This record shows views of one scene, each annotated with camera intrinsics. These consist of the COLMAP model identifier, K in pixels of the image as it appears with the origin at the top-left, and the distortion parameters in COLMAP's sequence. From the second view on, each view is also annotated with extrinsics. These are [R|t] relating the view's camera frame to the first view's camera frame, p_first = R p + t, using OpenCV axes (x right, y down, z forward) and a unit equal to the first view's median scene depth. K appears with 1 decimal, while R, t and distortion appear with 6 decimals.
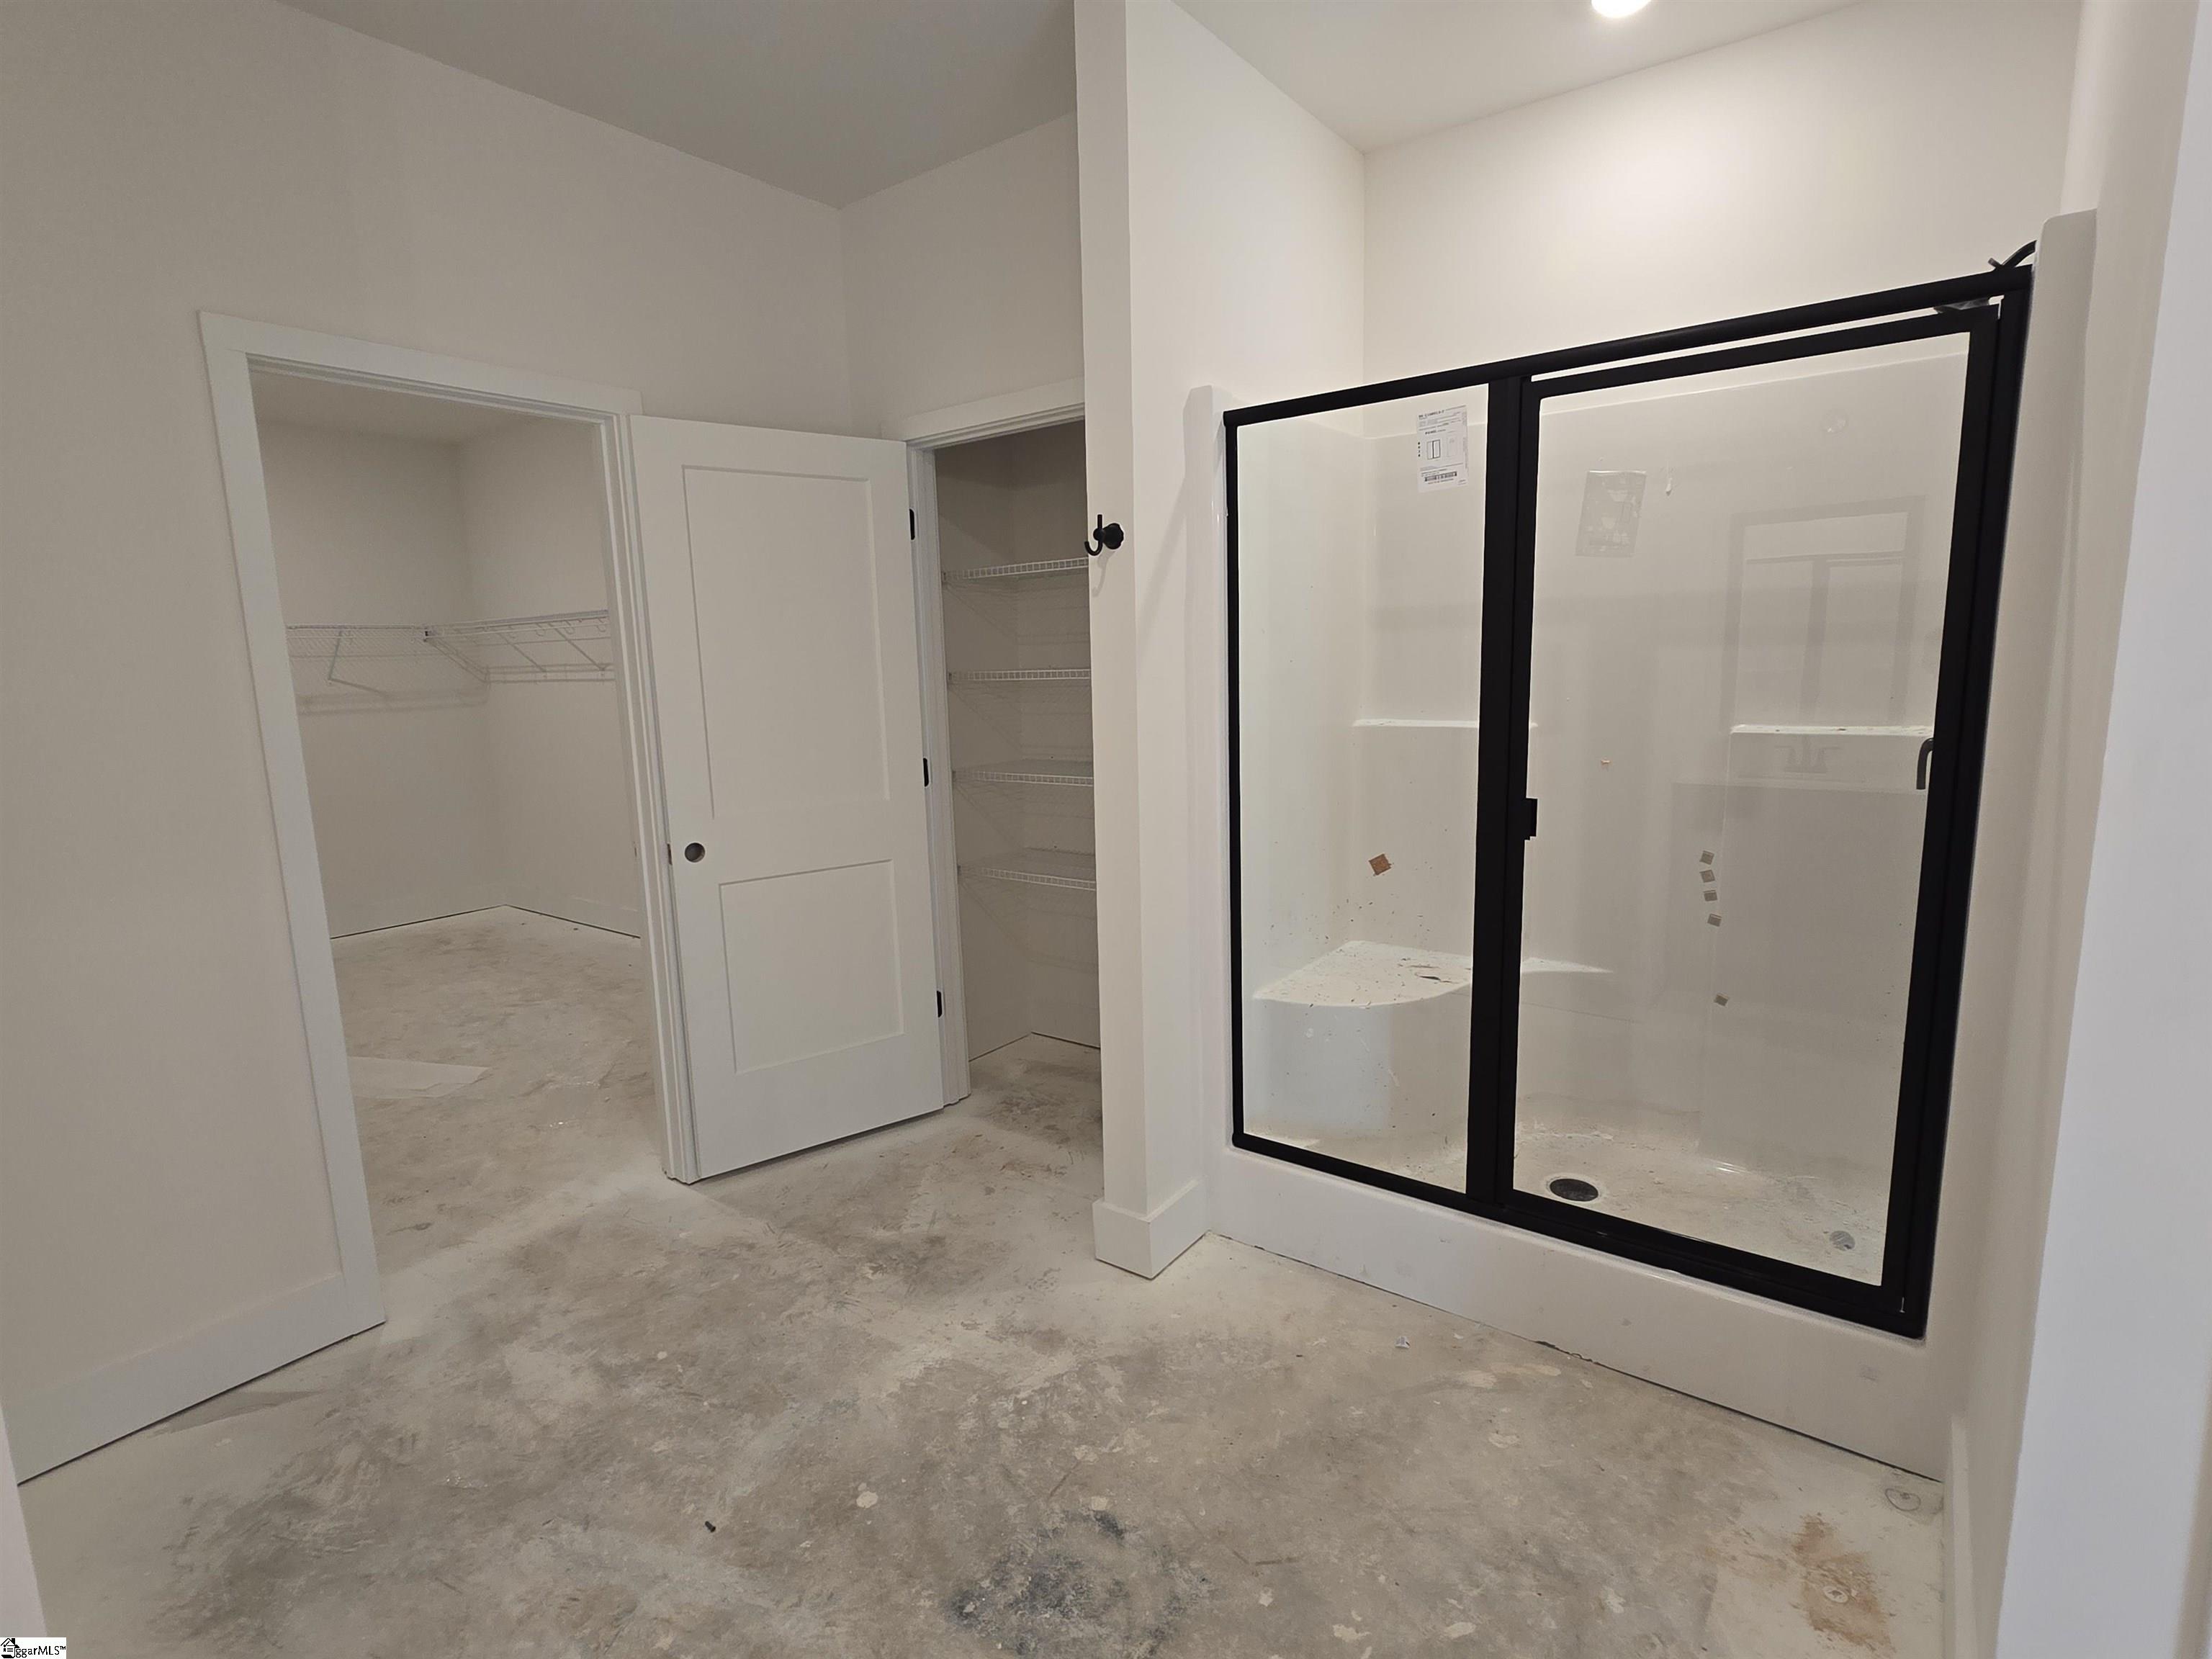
lens RADIAL K [[1093.0, 0, 1113.0], [0, 1093.0, 829.2], [0, 0, 1]] dist [-0.006062, 0.000173]
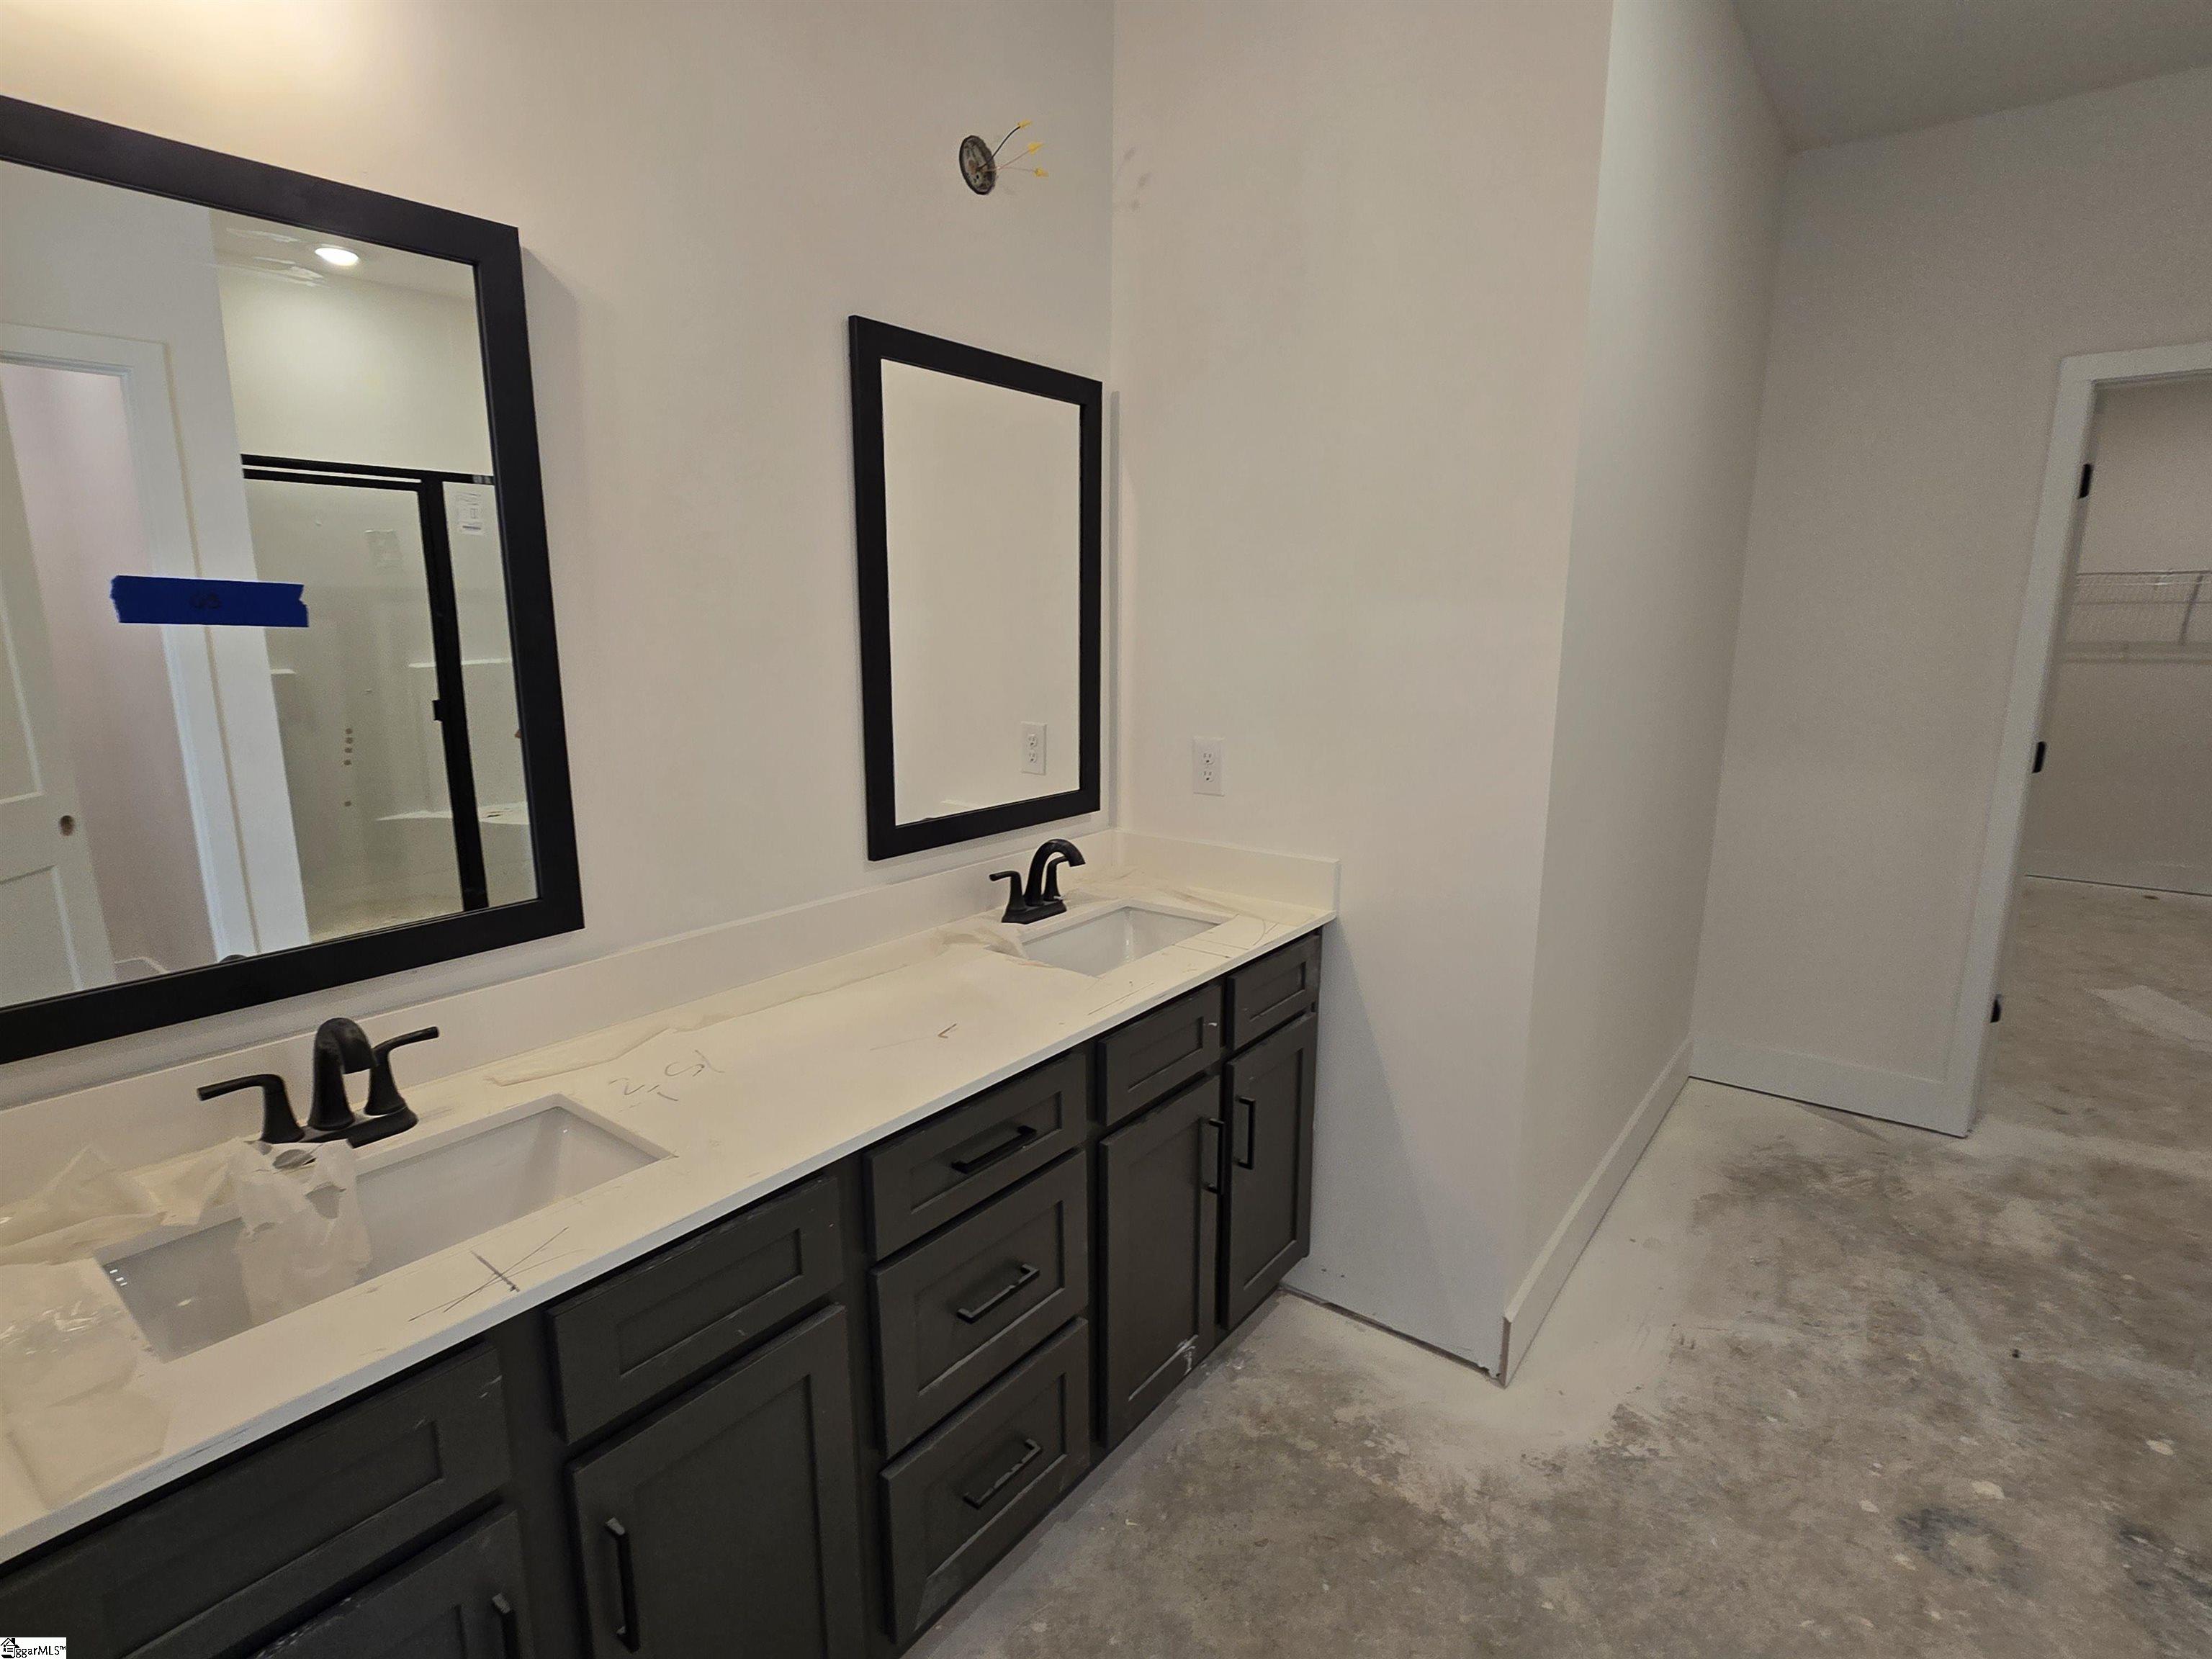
lens RADIAL K [[1093.0, 0, 1113.0], [0, 1093.0, 829.2], [0, 0, 1]] dist [-0.006062, 0.000173]
pose [[-0.000018, 0.222490, -0.974935, 0.606095], [-0.158496, 0.962611, 0.219680, -0.025511], [0.987360, 0.154527, 0.035246, -0.111732]]
